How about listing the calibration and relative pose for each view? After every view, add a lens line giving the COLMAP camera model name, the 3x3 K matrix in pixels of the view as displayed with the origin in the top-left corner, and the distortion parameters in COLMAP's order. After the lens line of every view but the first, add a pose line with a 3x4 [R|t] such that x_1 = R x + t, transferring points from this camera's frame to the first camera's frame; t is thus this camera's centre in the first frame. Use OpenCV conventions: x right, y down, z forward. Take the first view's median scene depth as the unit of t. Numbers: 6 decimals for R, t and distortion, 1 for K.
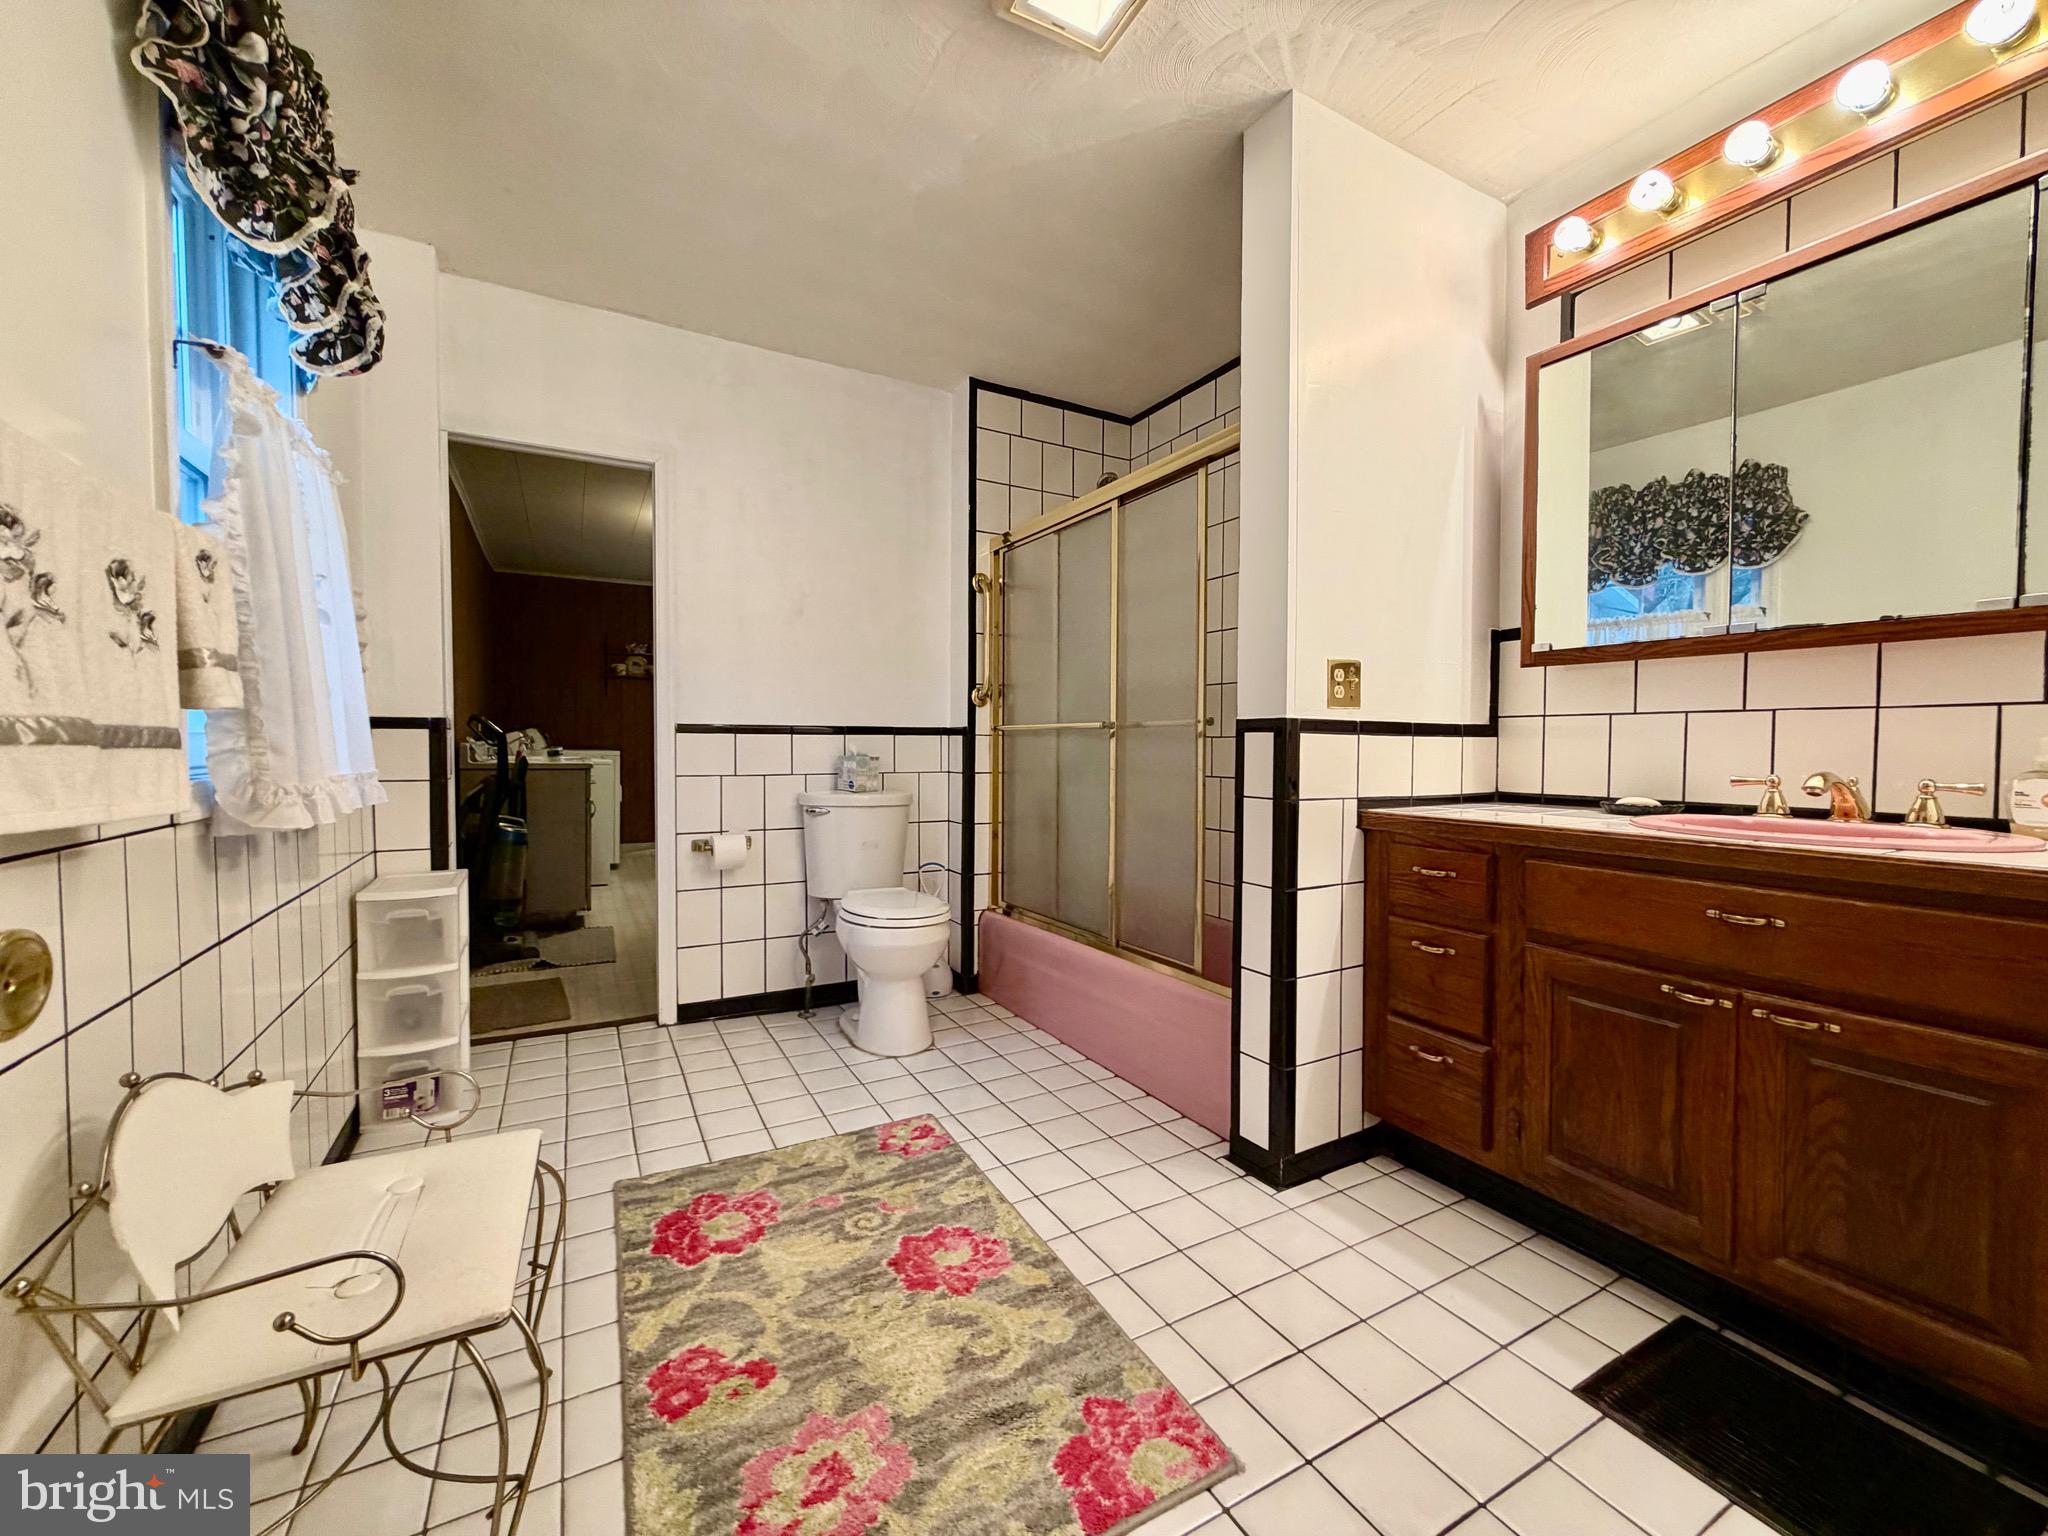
lens RADIAL K [[815.0, 0, 1018.6], [0, 815.0, 766.3], [0, 0, 1]] dist [-0.000193, 0.000212]
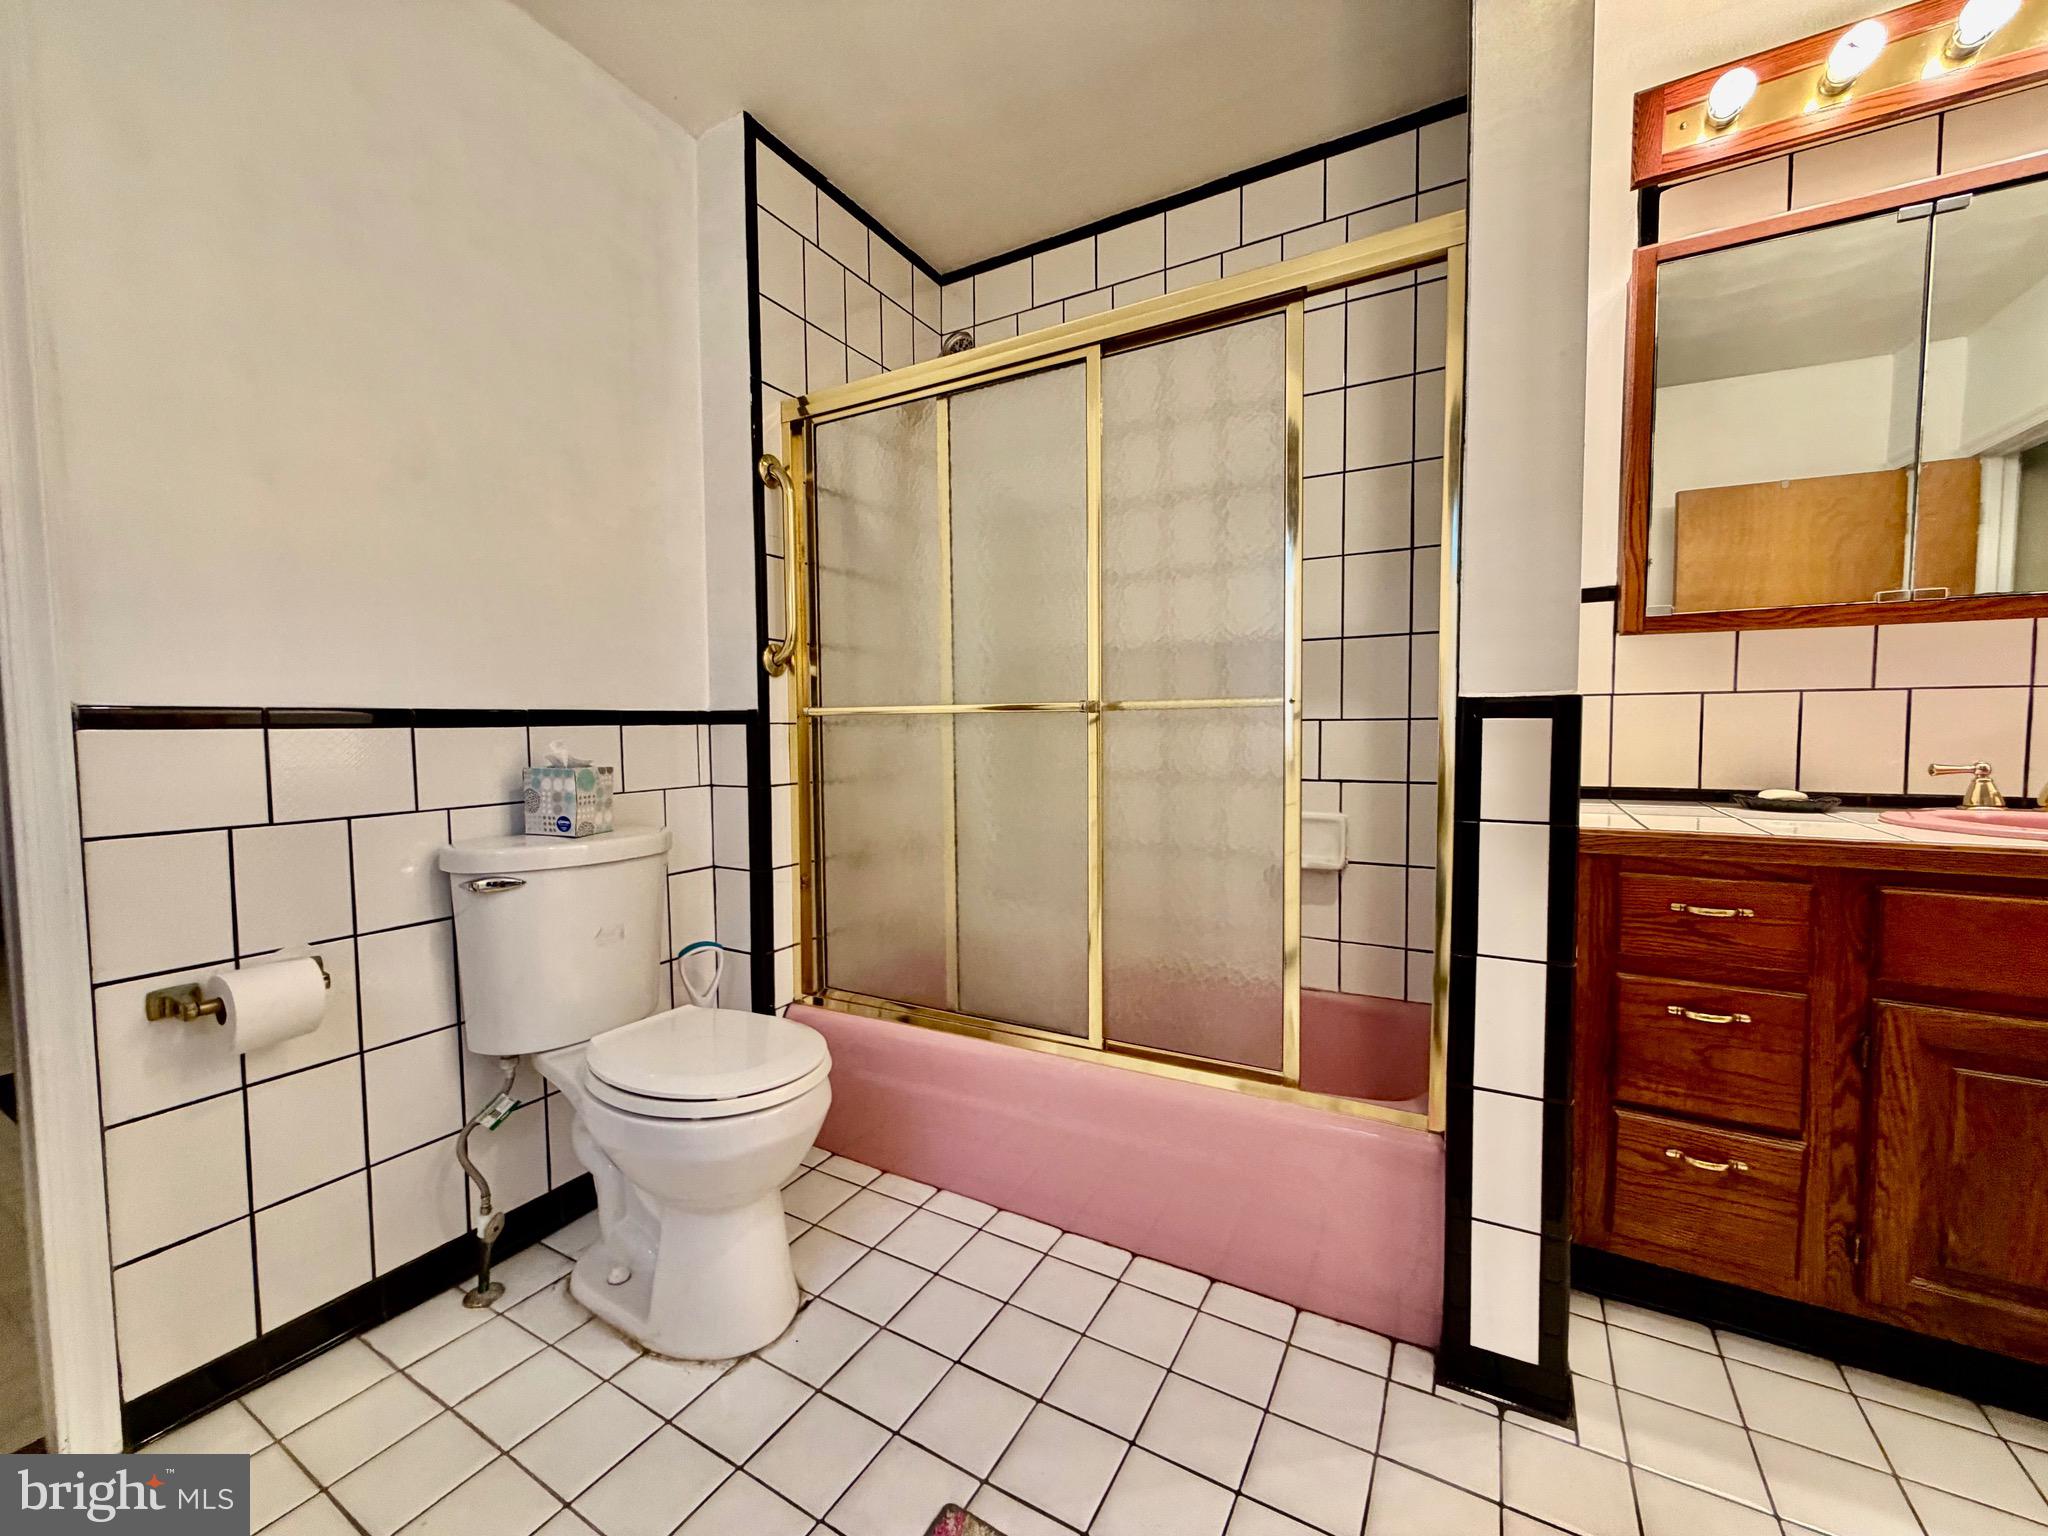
lens RADIAL K [[815.1, 0, 1016.5], [0, 815.1, 767.4], [0, 0, 1]] dist [-0.000031, 0.000140]
pose [[0.856731, -0.039881, 0.514219, -0.335474], [0.027798, 0.999127, 0.031176, -0.031477], [-0.515013, -0.012415, 0.857092, 0.617483]]
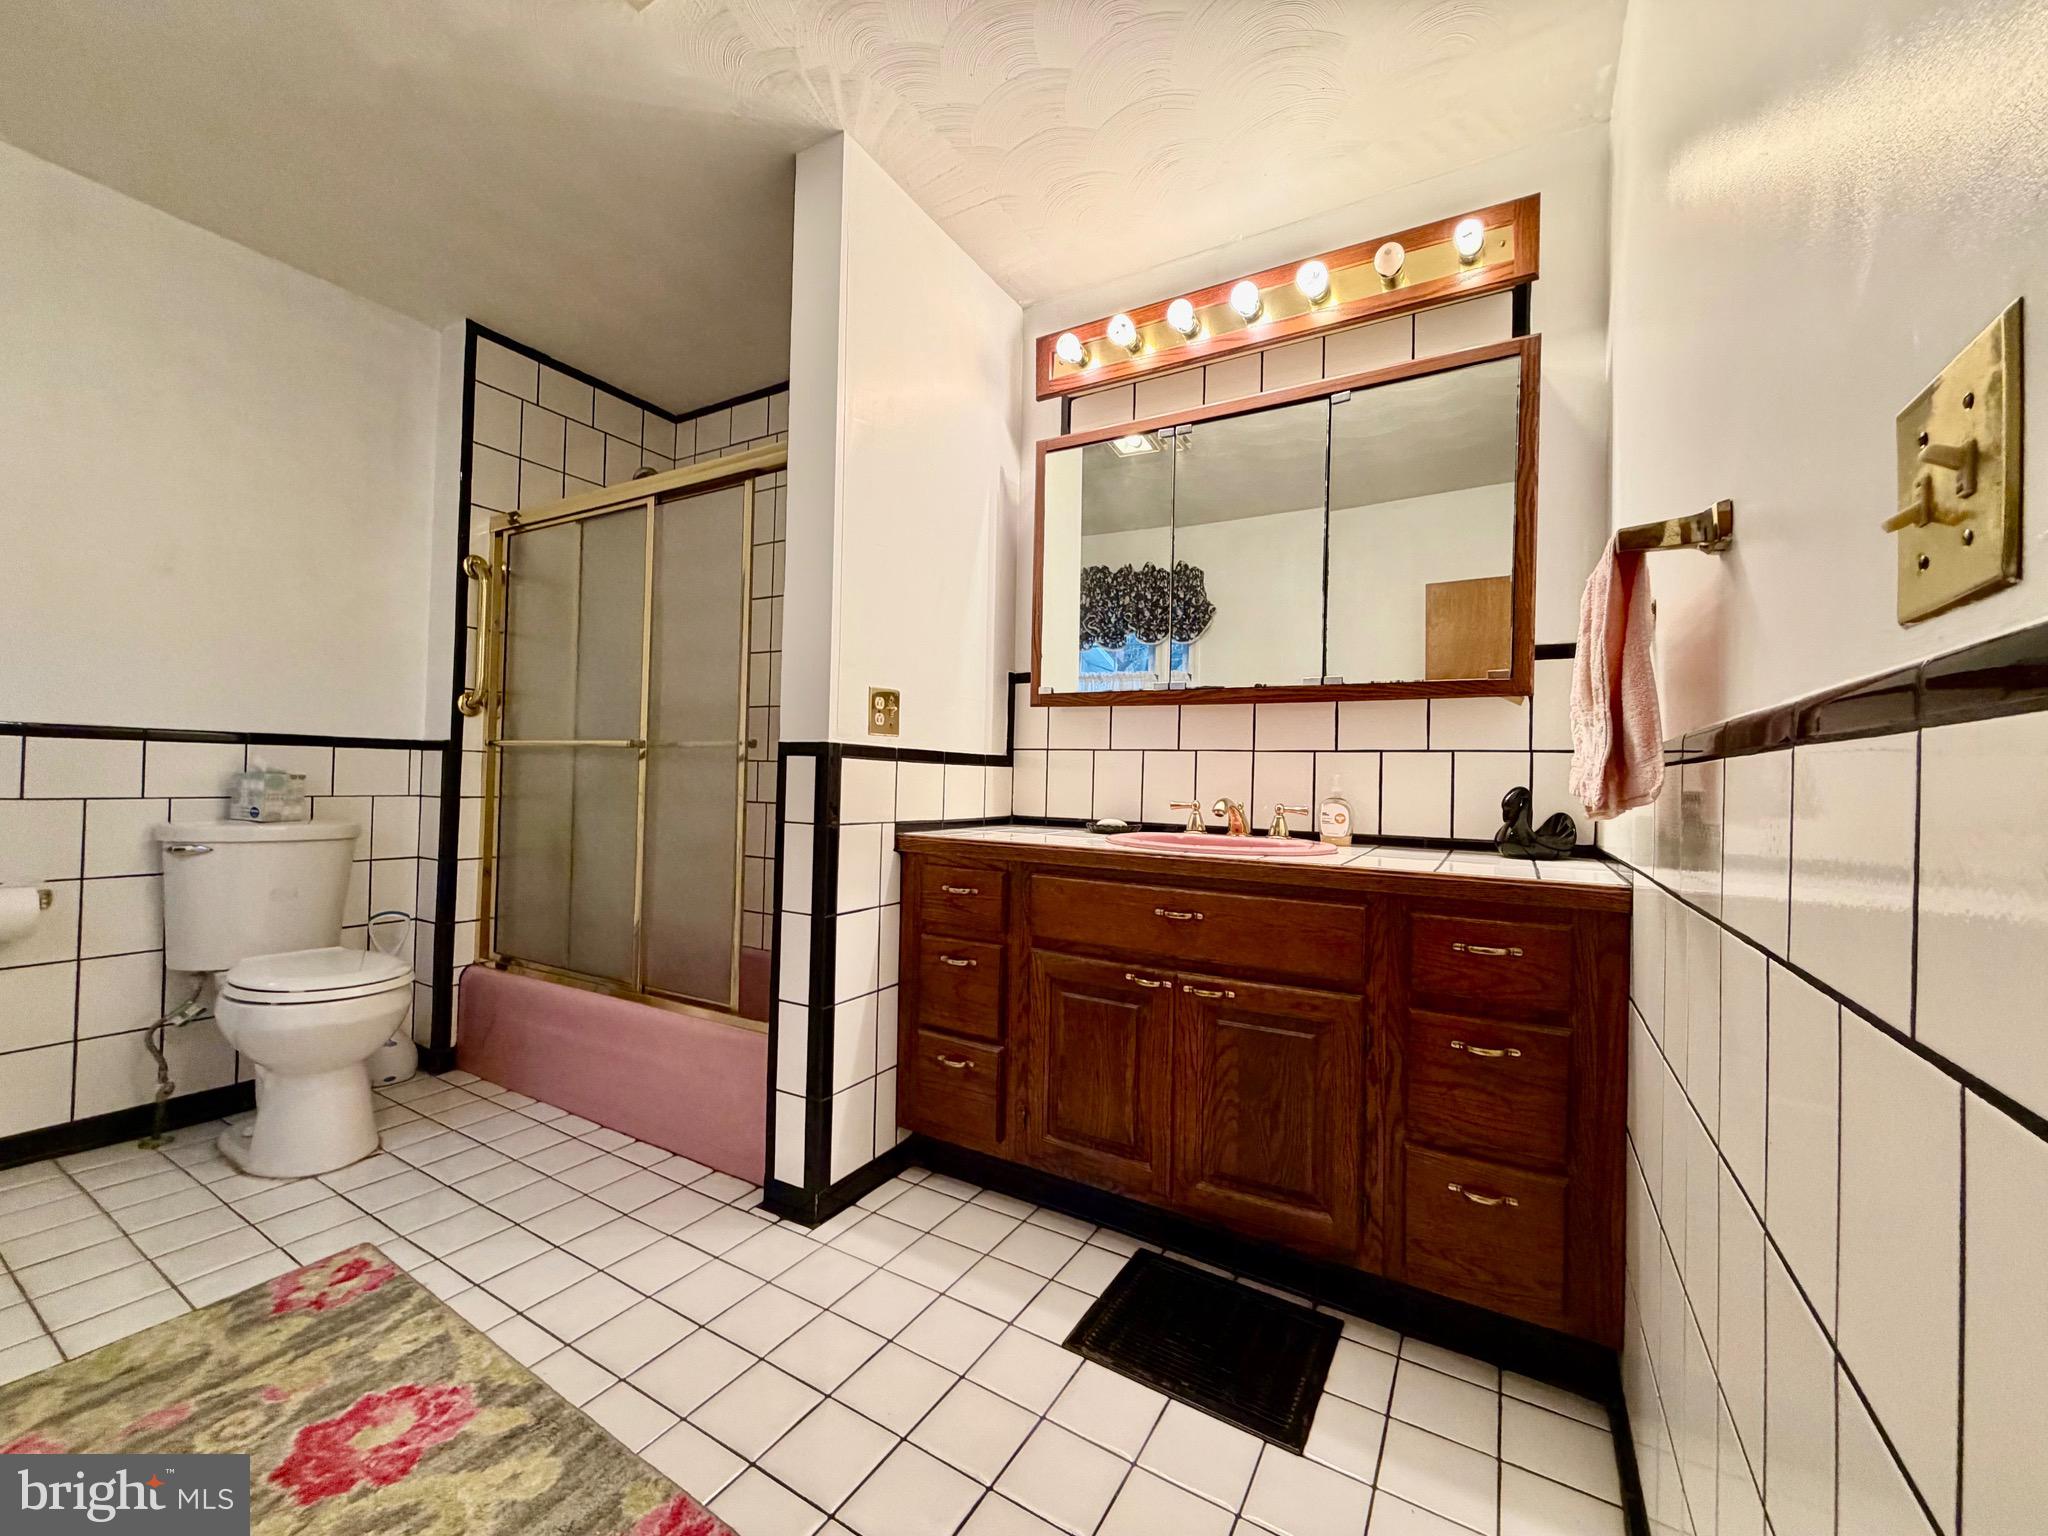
lens RADIAL K [[815.1, 0, 1016.5], [0, 815.1, 767.4], [0, 0, 1]] dist [-0.000031, 0.000140]
pose [[0.862216, 0.023899, 0.505977, 0.021353], [-0.007510, 0.999380, -0.034407, 0.003478], [-0.506486, 0.025867, 0.861860, 0.023939]]
